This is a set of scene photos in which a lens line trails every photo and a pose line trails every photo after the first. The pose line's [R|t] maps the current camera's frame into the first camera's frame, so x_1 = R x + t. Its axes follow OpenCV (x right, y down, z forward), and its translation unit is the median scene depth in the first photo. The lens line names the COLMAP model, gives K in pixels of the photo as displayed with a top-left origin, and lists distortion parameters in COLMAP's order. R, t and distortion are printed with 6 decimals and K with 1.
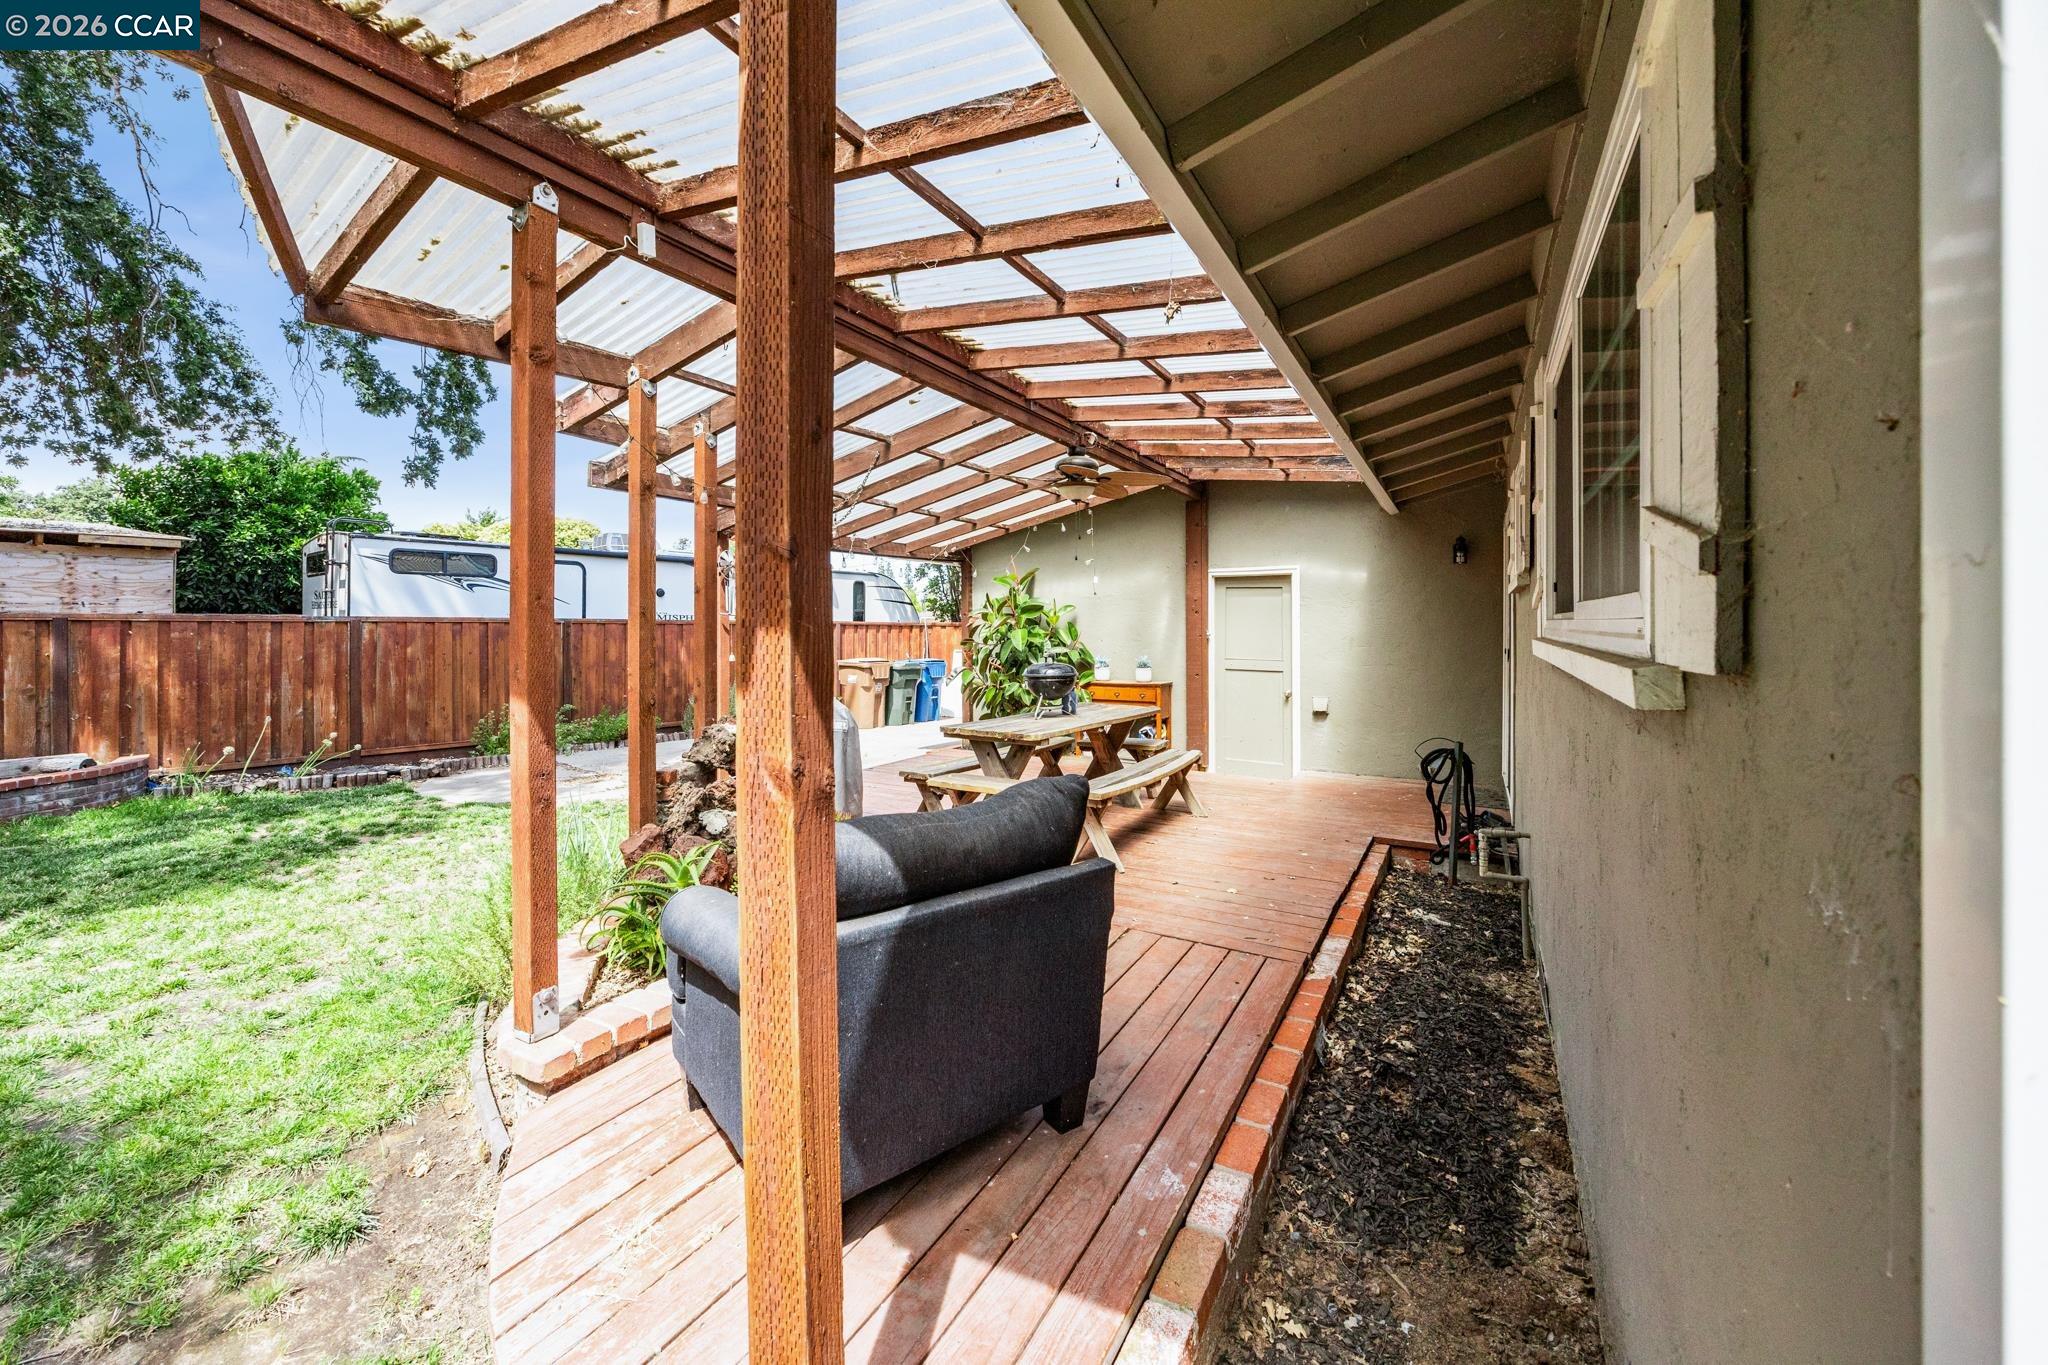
lens RADIAL K [[793.2, 0, 1024.0], [0, 793.2, 682.5], [0, 0, 1]] dist [-0.028482, 0.000037]
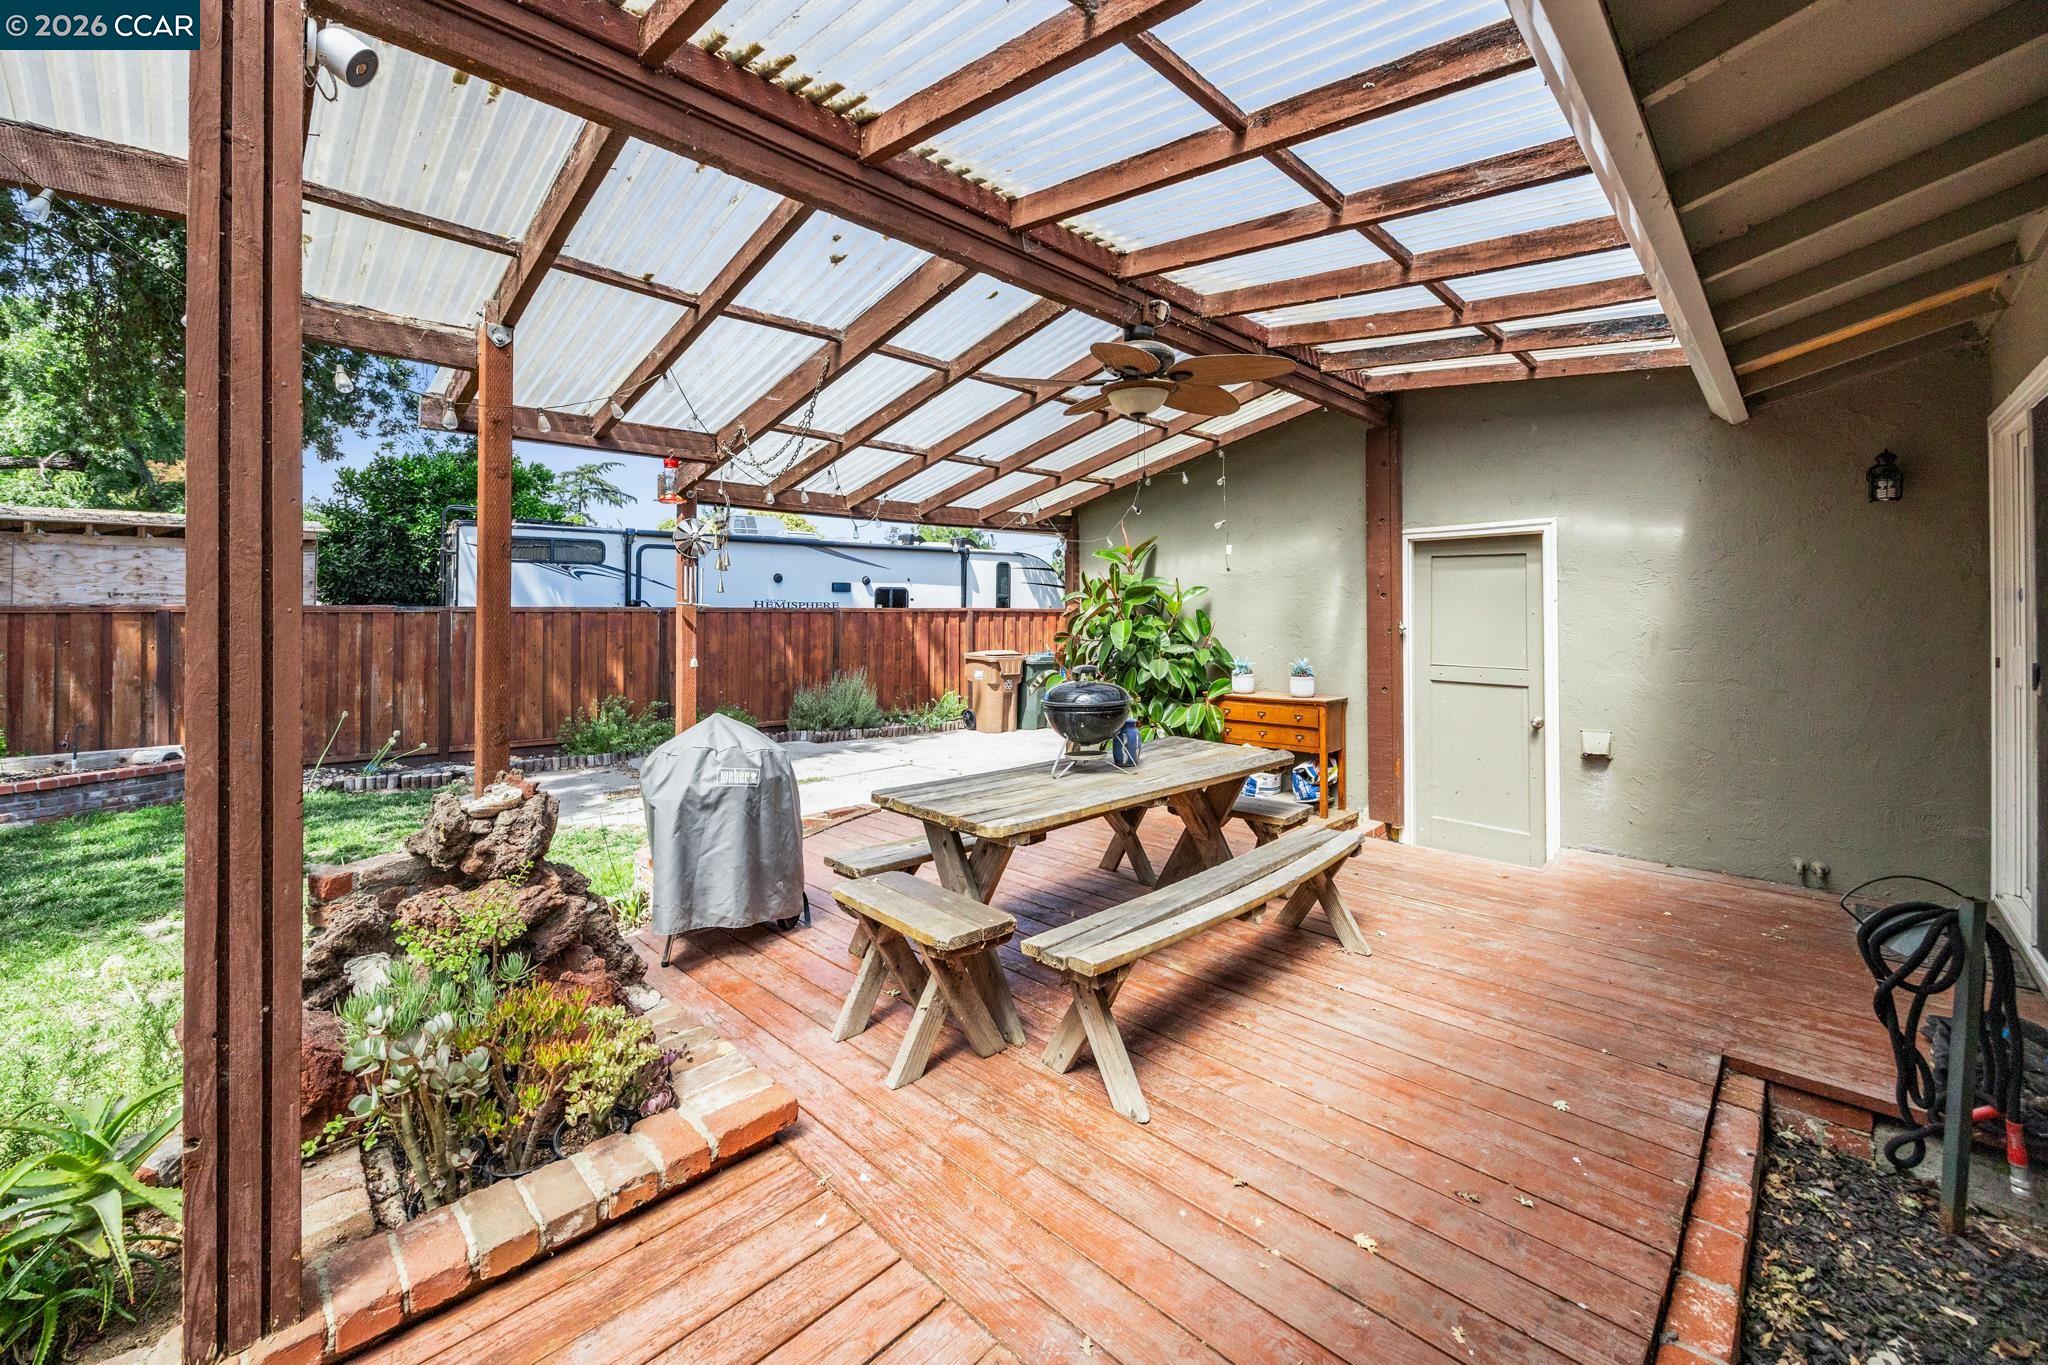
lens RADIAL K [[814.9, 0, 1022.4], [0, 814.9, 641.3], [0, 0, 1]] dist [-0.017936, 0.000134]
pose [[0.967320, 0.004177, -0.253524, 0.095058], [-0.012459, 0.999439, -0.031074, -0.023963], [0.253252, 0.033217, 0.966830, 0.257382]]
